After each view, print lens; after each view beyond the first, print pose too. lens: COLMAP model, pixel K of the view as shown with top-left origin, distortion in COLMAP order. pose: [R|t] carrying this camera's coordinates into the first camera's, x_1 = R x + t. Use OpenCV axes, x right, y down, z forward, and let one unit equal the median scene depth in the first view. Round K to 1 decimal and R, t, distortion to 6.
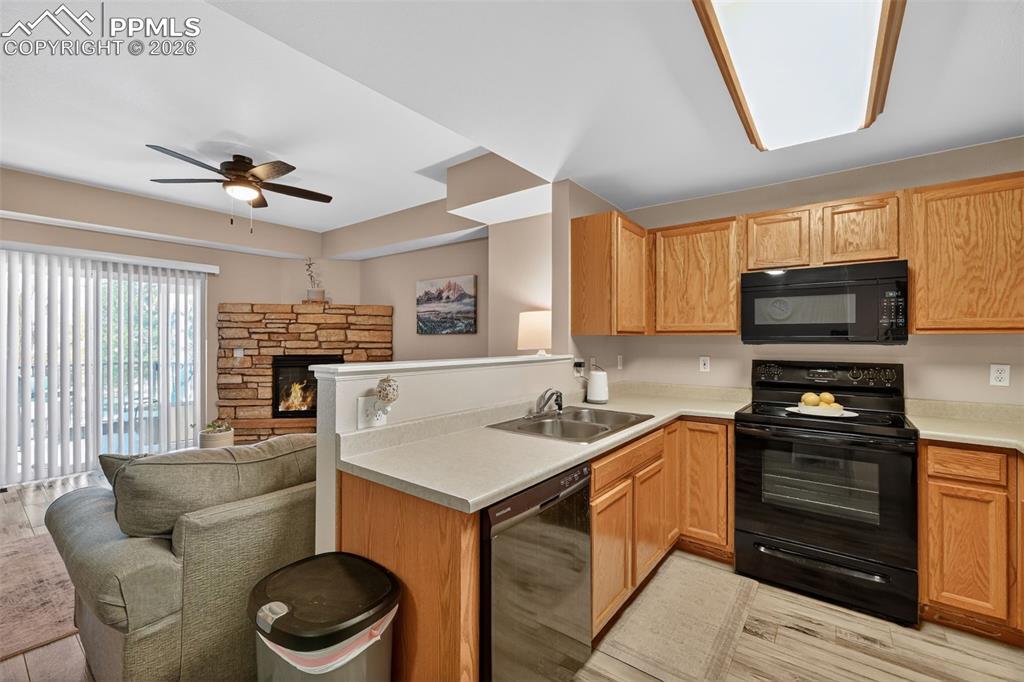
lens RADIAL K [[425.0, 0, 513.7], [0, 425.0, 337.4], [0, 0, 1]] dist [-0.001107, -0.000108]
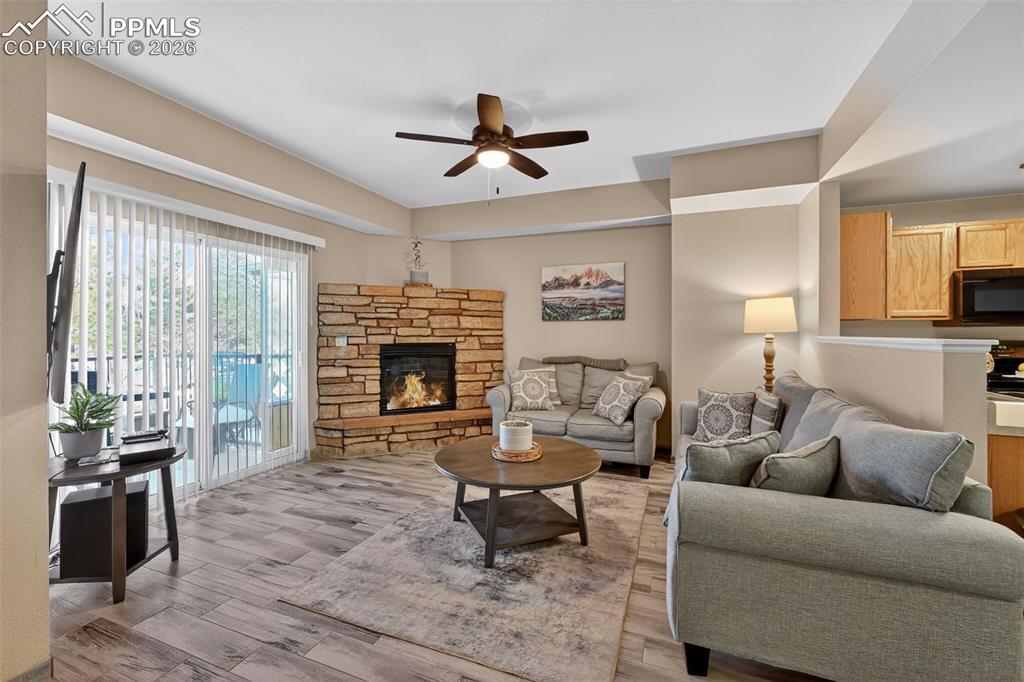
lens RADIAL K [[423.3, 0, 510.7], [0, 423.3, 330.2], [0, 0, 1]] dist [-0.001053, -0.000094]
pose [[0.962418, -0.000612, 0.271573, -1.004621], [0.000185, 0.999999, 0.001597, 0.022507], [-0.271574, -0.001486, 0.962416, 0.152964]]
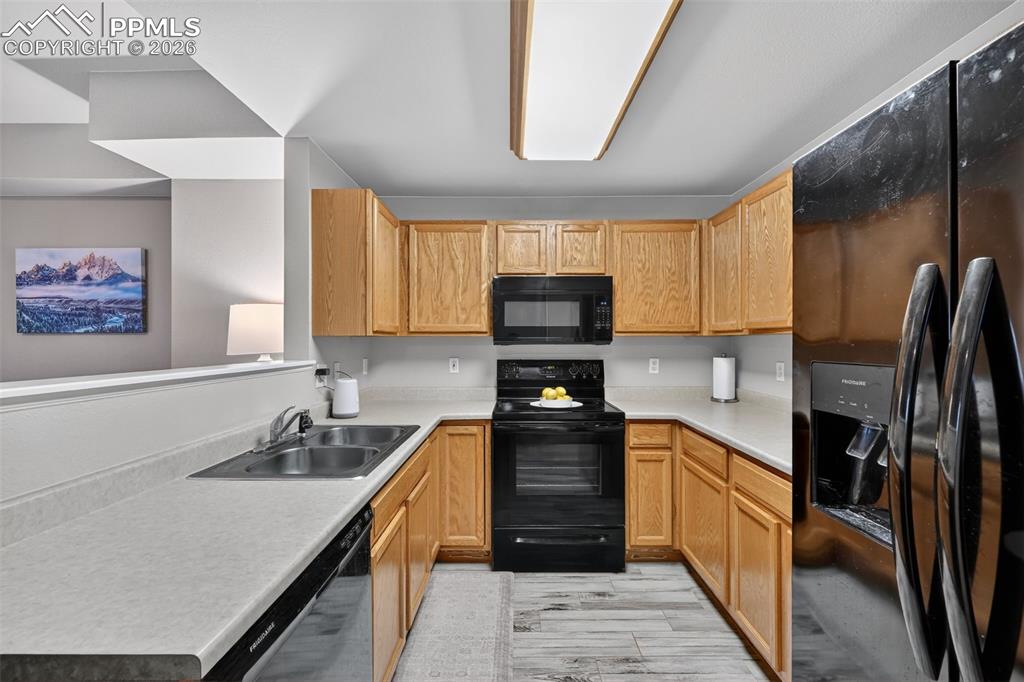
lens RADIAL K [[421.8, 0, 512.0], [0, 421.8, 341.0], [0, 0, 1]] dist [-0.001110, -0.000005]
pose [[0.797784, -0.002597, 0.602938, -0.042424], [-0.000138, 0.999990, 0.004491, 0.001329], [-0.602944, -0.003666, 0.797775, 0.144281]]
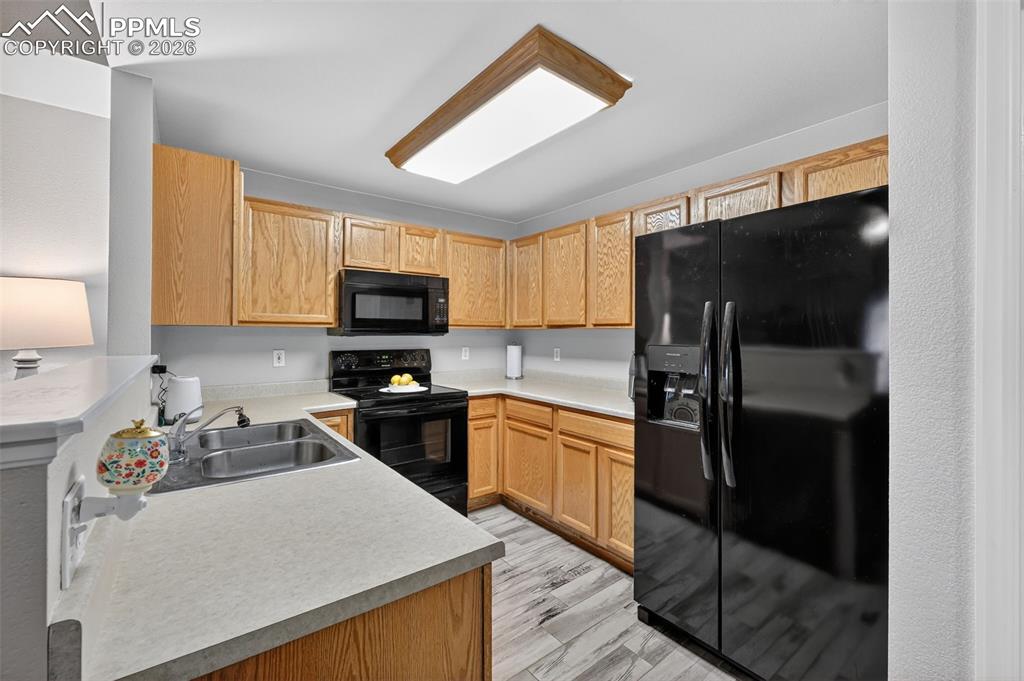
lens RADIAL K [[423.3, 0, 510.7], [0, 423.3, 329.7], [0, 0, 1]] dist [-0.001053, -0.000094]
pose [[0.264305, 0.005367, 0.964424, -0.334829], [-0.009065, 0.999954, -0.003080, -0.000567], [-0.964397, -0.007929, 0.264341, 0.306577]]
